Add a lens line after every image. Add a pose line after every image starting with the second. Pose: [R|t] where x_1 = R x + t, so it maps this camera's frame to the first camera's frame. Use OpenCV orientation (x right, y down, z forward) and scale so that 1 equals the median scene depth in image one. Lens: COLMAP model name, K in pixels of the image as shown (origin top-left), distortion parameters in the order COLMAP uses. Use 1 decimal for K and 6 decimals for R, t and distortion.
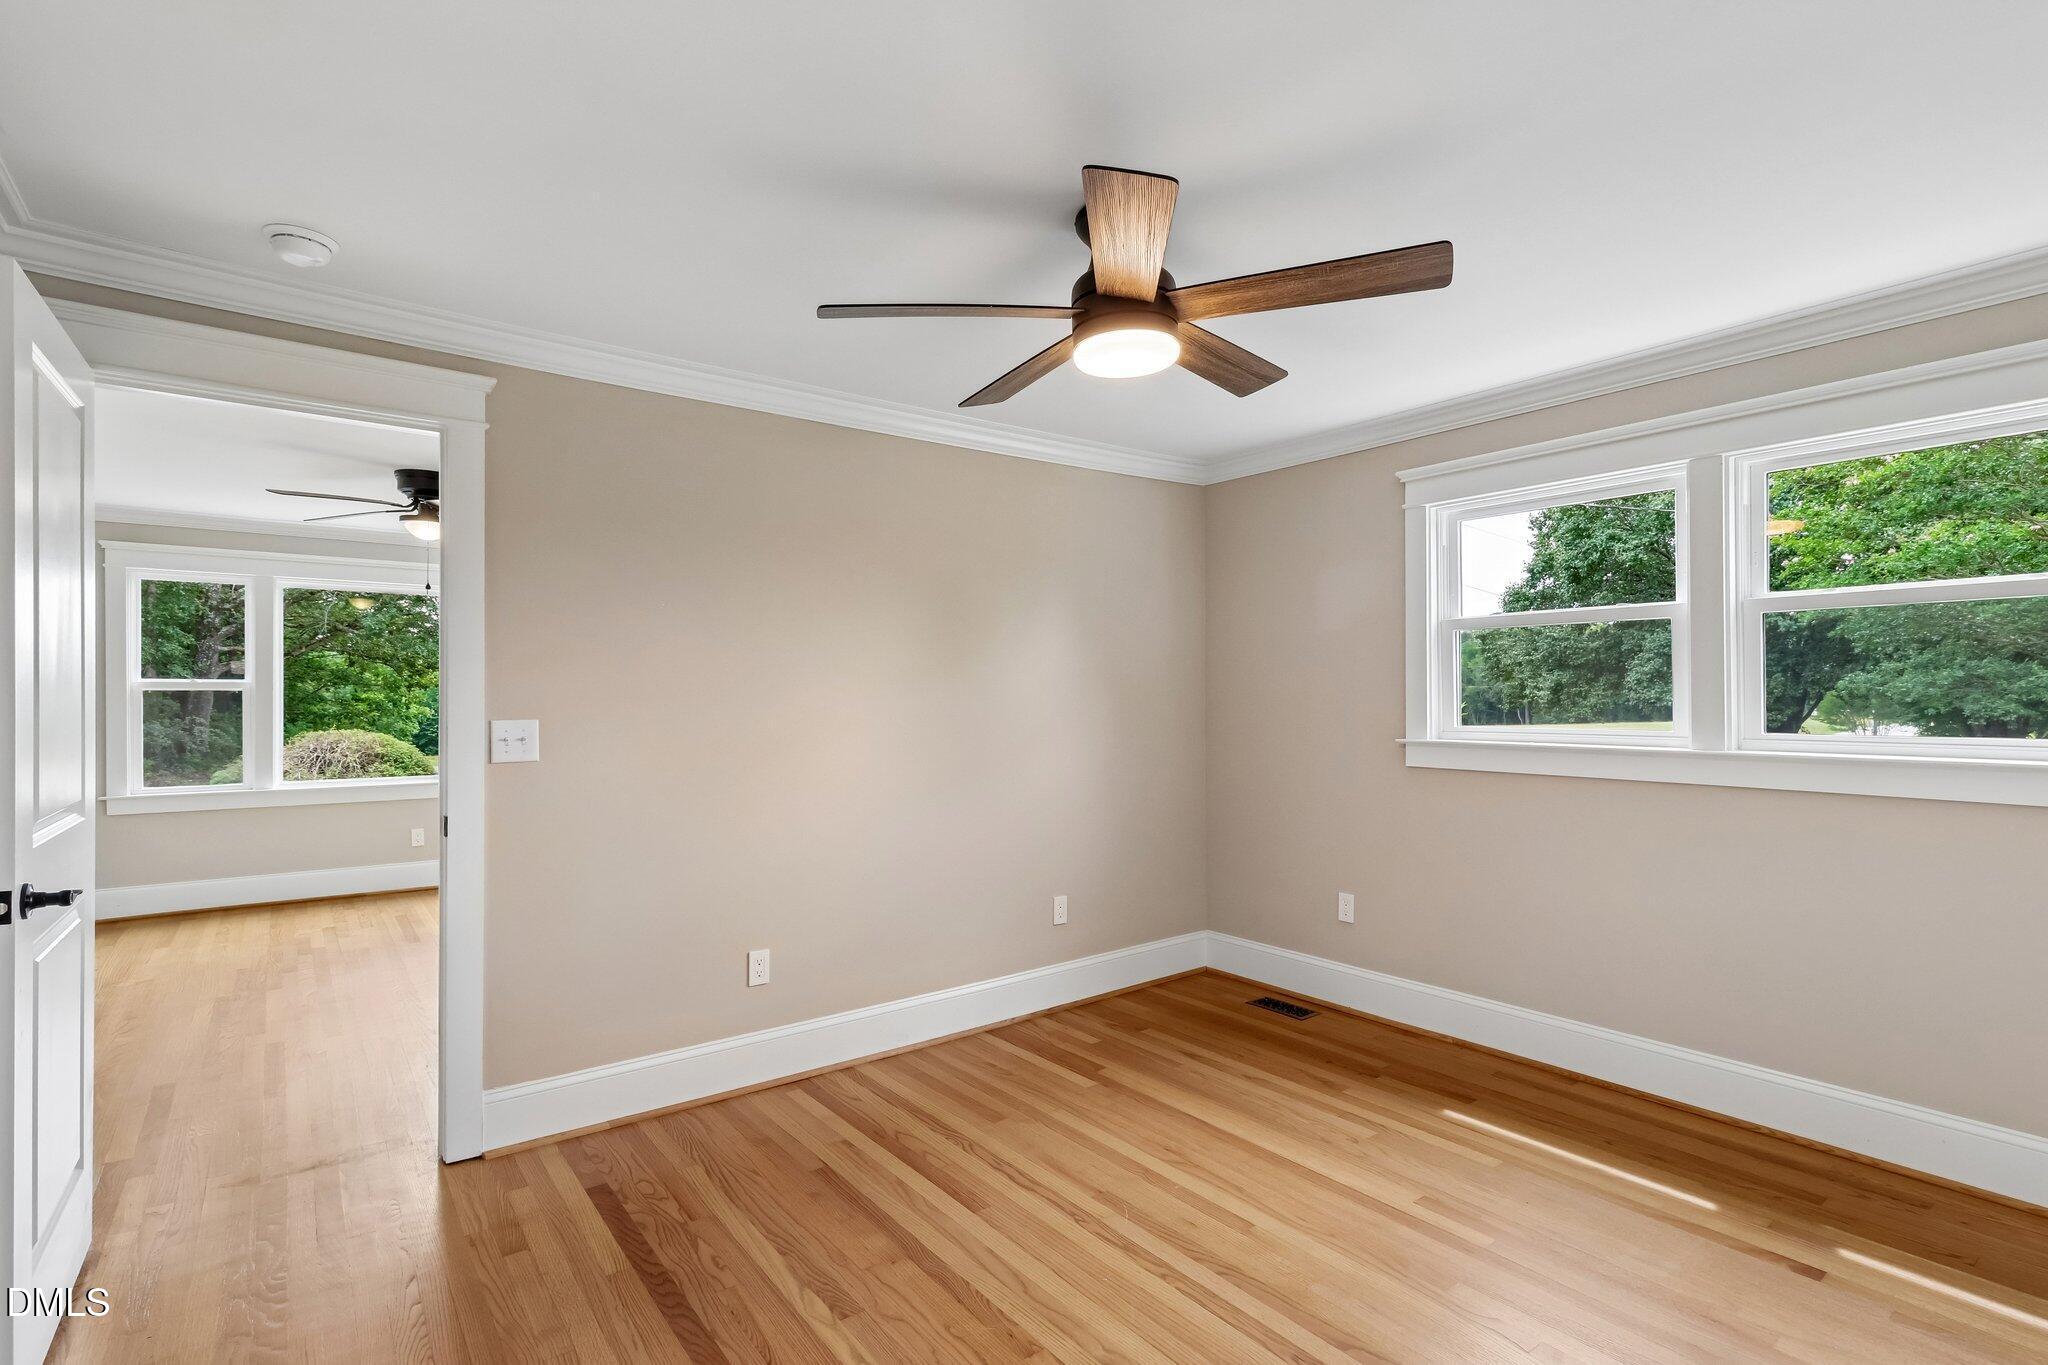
lens RADIAL K [[969.3, 0, 1024.0], [0, 969.3, 682.5], [0, 0, 1]] dist [0.001316, 0.000572]
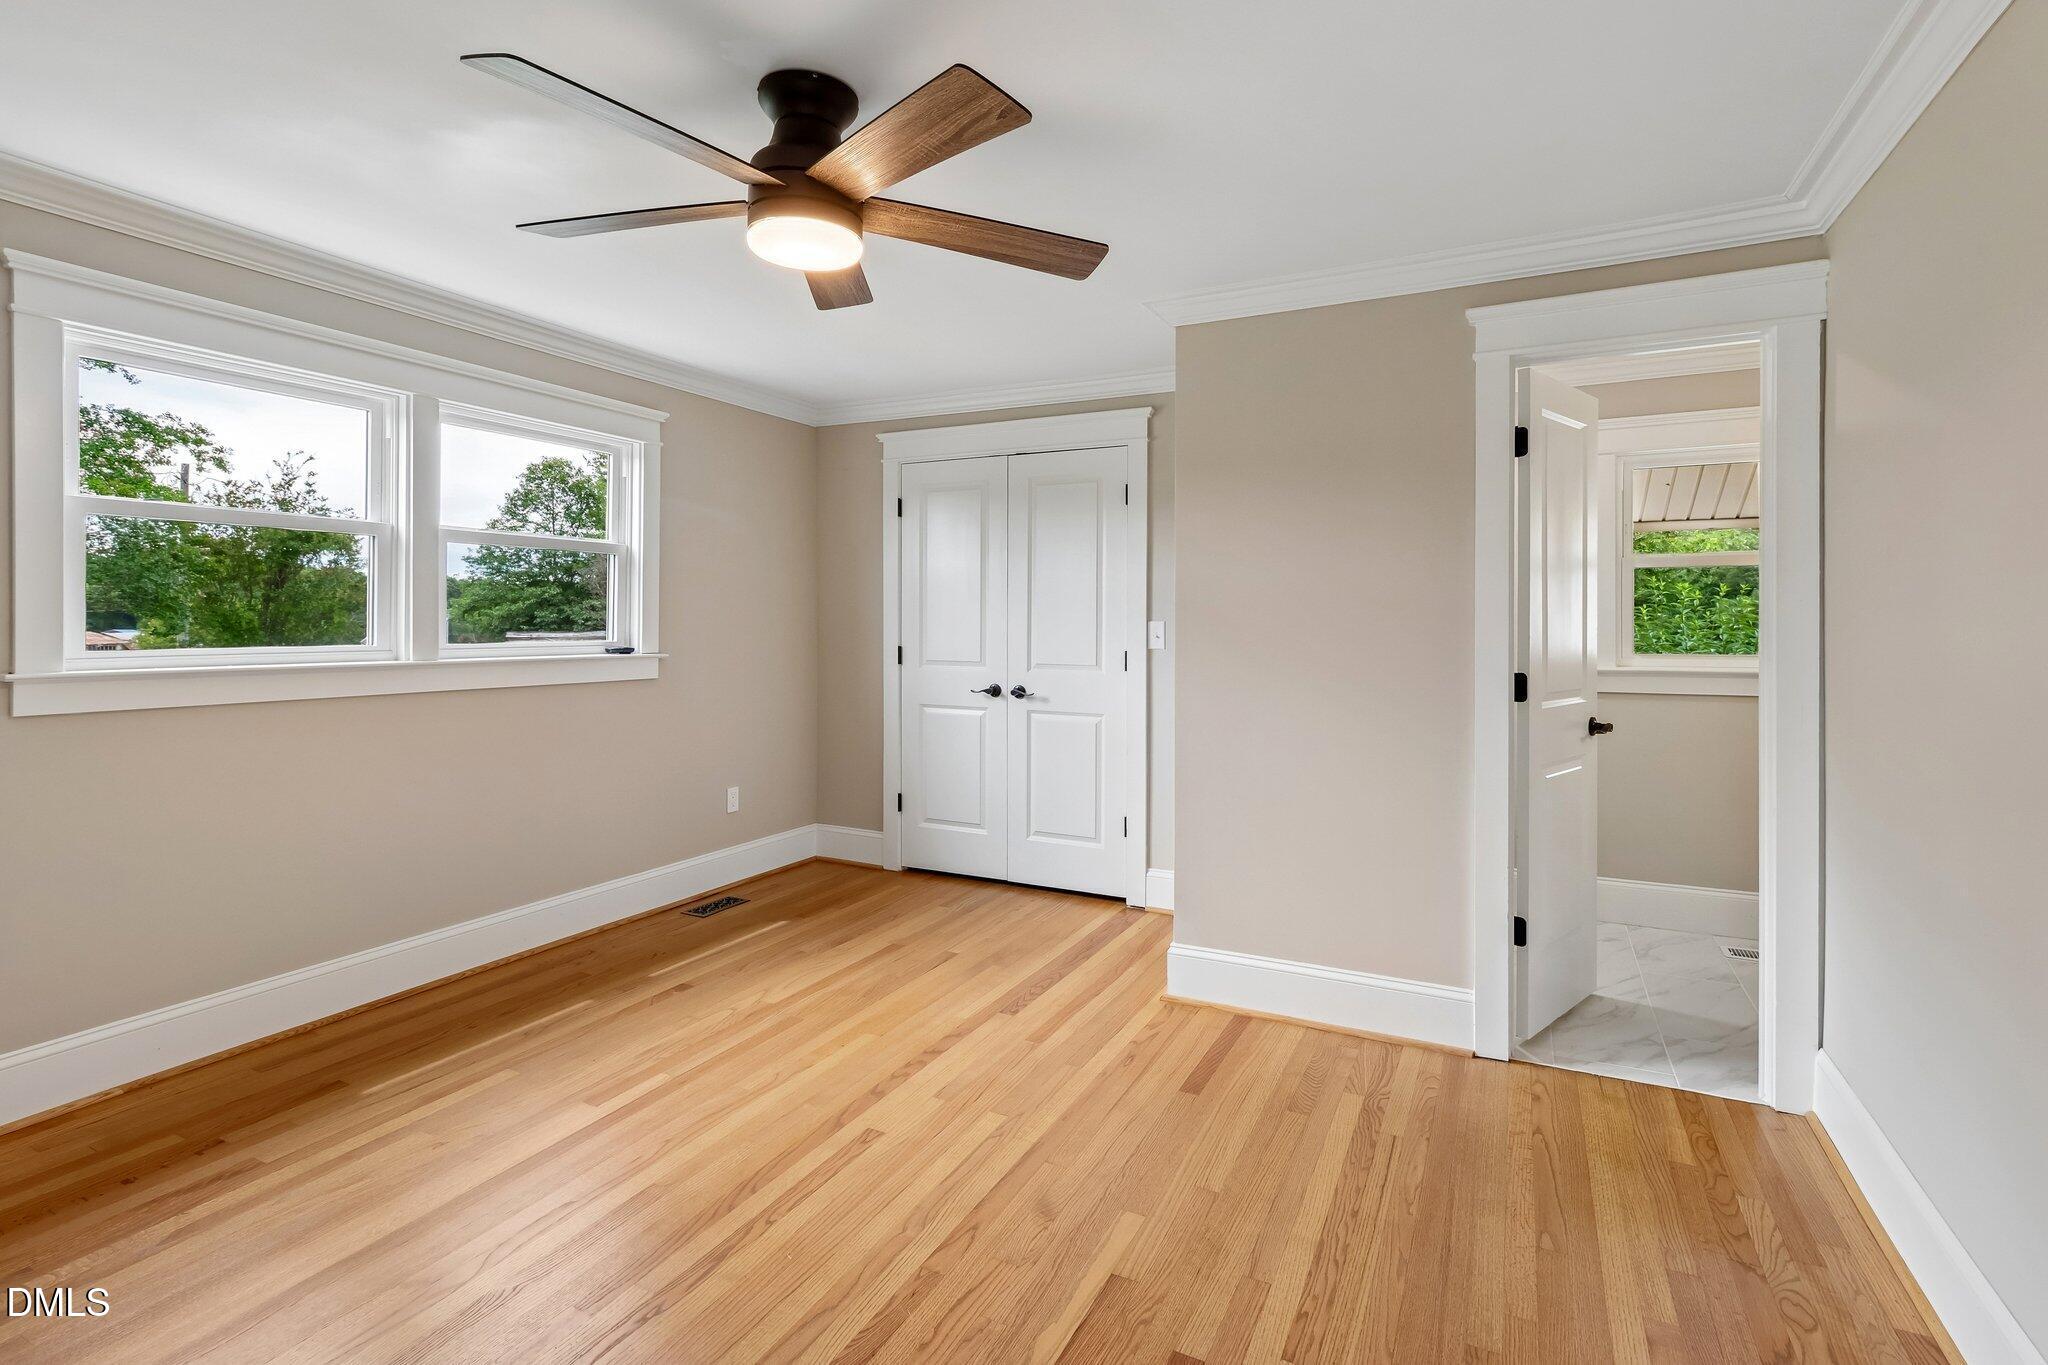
lens RADIAL K [[967.2, 0, 1023.3], [0, 967.2, 632.4], [0, 0, 1]] dist [-0.000102, 0.000474]
pose [[-0.434986, -0.012146, 0.900355, -0.645916], [-0.022474, 0.999744, 0.002629, 0.019774], [-0.900157, -0.019091, -0.435148, 0.954175]]
